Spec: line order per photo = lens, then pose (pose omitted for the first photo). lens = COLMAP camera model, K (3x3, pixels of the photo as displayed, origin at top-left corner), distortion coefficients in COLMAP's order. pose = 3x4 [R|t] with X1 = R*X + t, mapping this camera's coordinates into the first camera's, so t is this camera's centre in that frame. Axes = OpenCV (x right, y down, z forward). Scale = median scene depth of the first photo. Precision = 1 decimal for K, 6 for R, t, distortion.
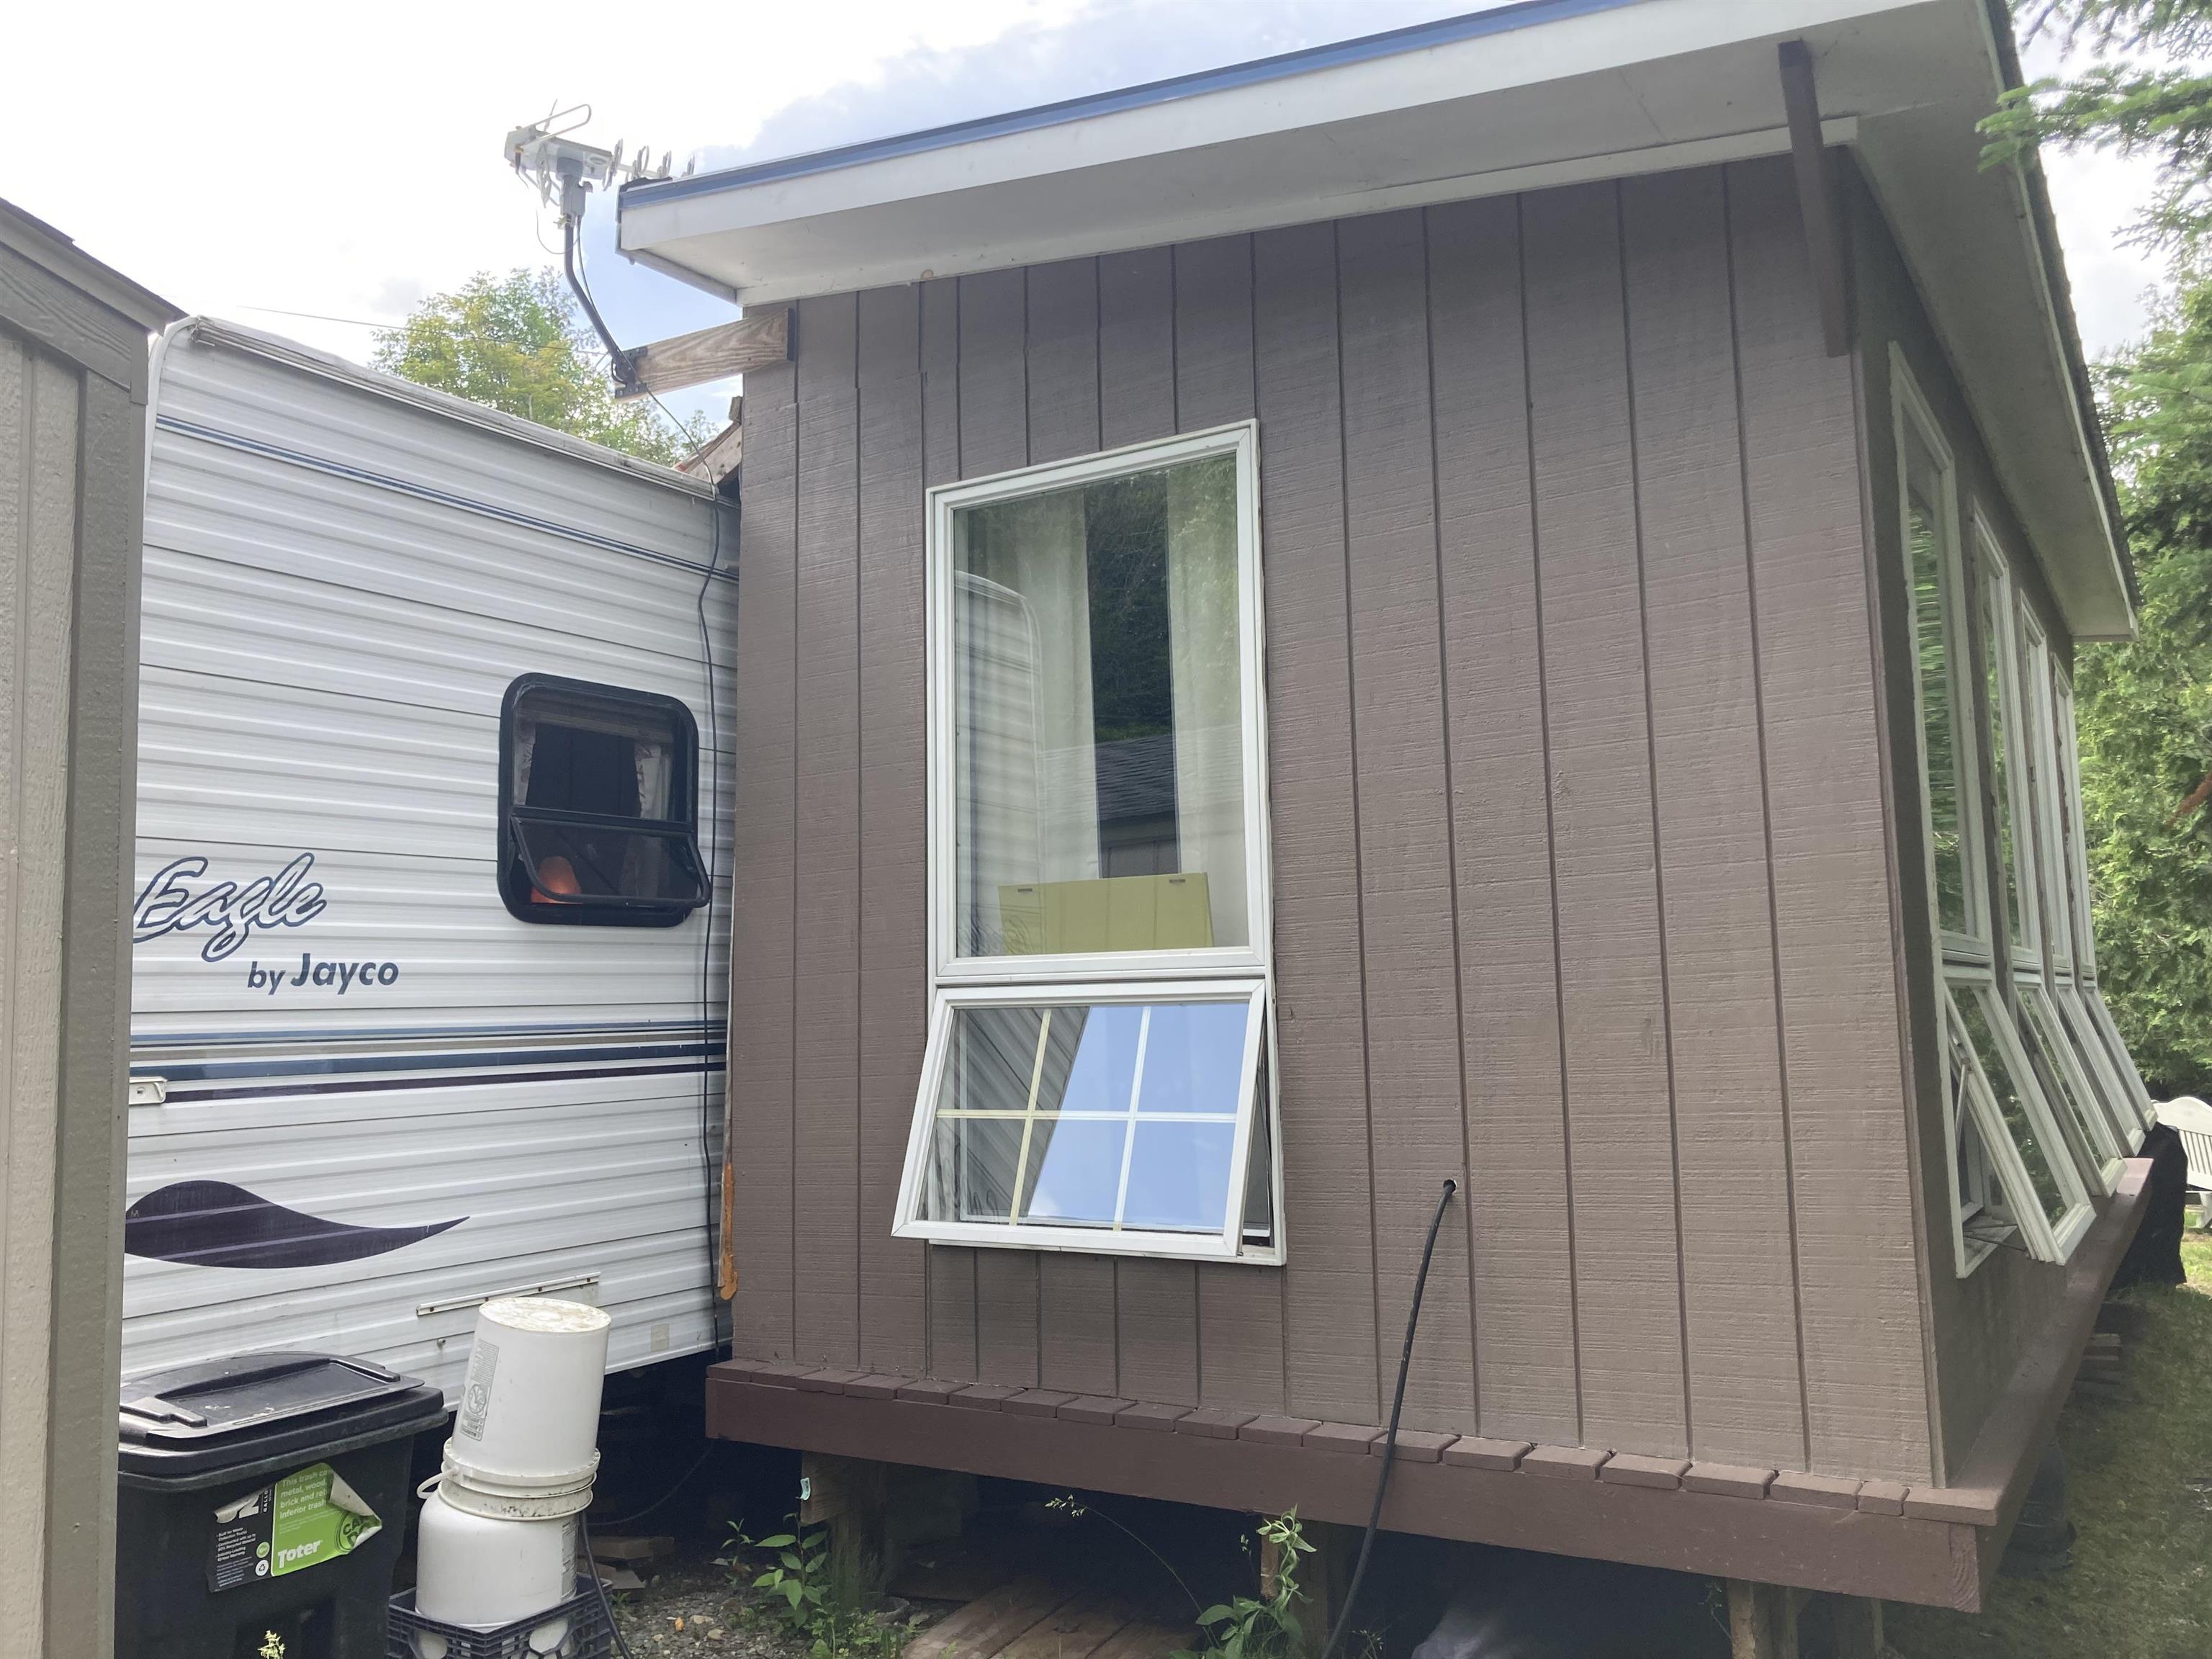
lens RADIAL K [[1707.8, 0, 1106.0], [0, 1707.8, 829.5], [0, 0, 1]] dist [0.109050, -0.137159]
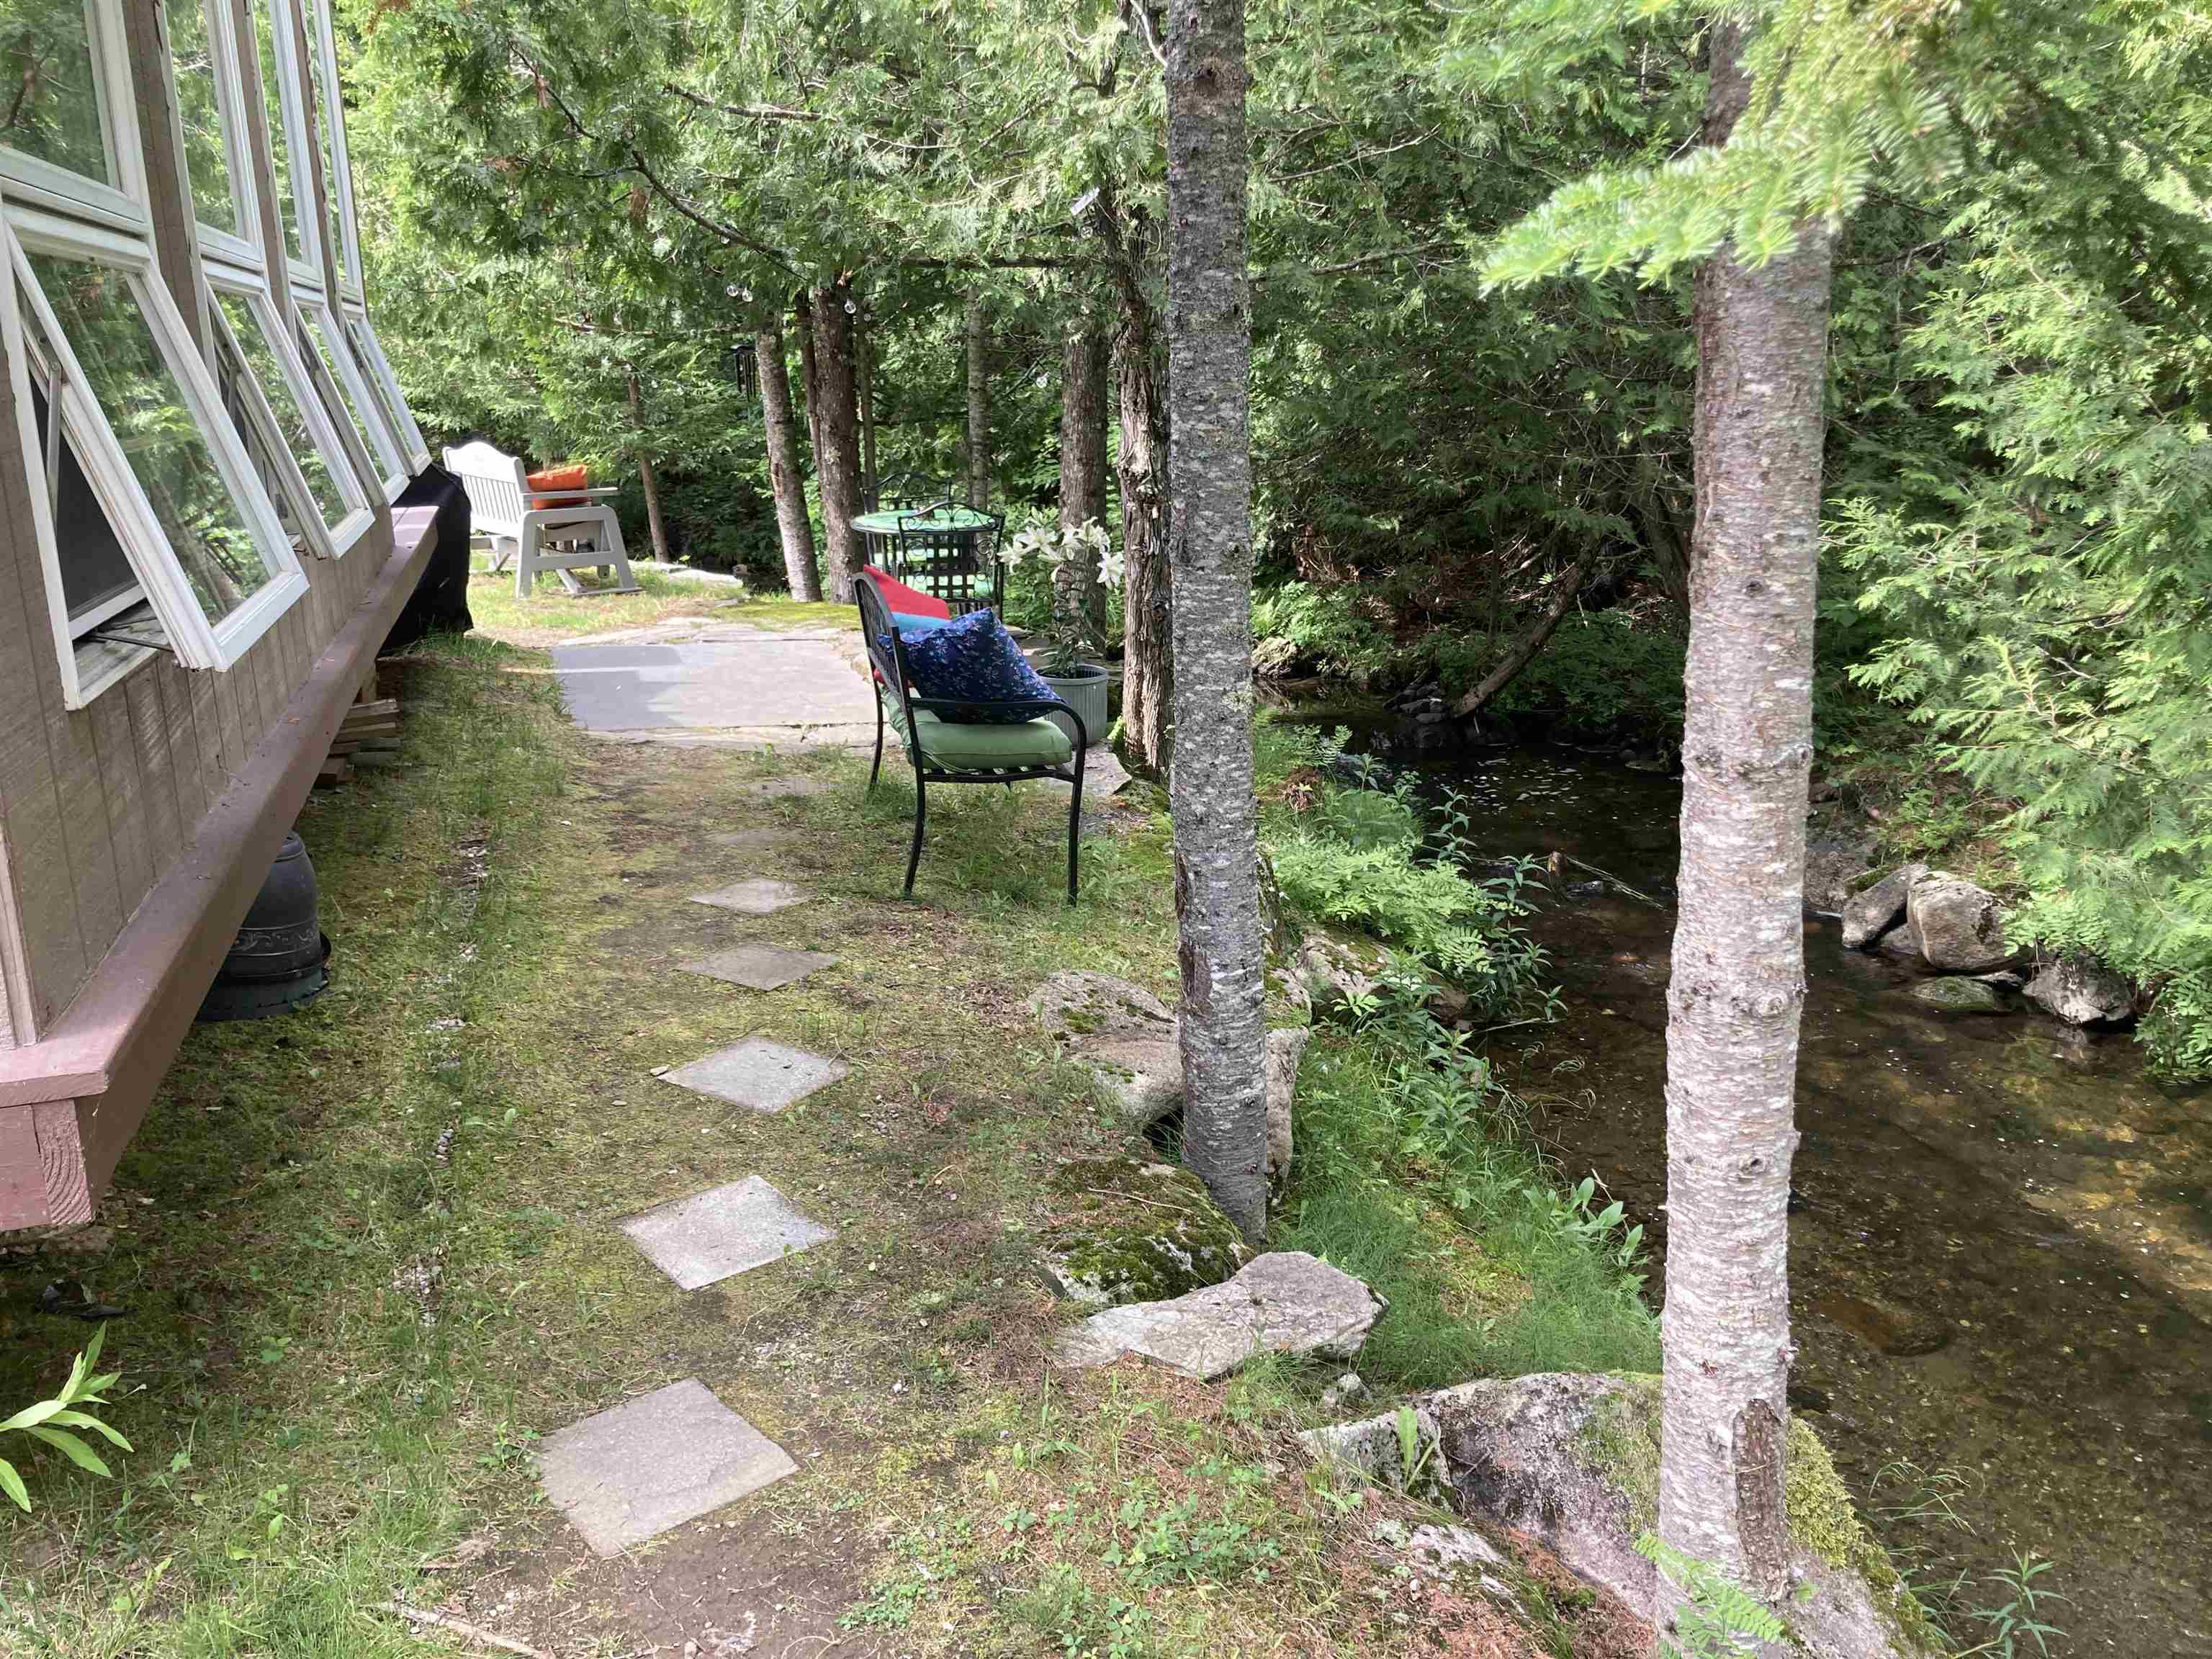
lens RADIAL K [[1816.3, 0, 1106.0], [0, 1816.3, 829.5], [0, 0, 1]] dist [-0.011099, 0.058930]
pose [[0.643590, -0.184416, 0.742820, 0.126285], [-0.086158, 0.946912, 0.309734, 0.031874], [-0.760505, -0.263342, 0.593534, 0.164209]]
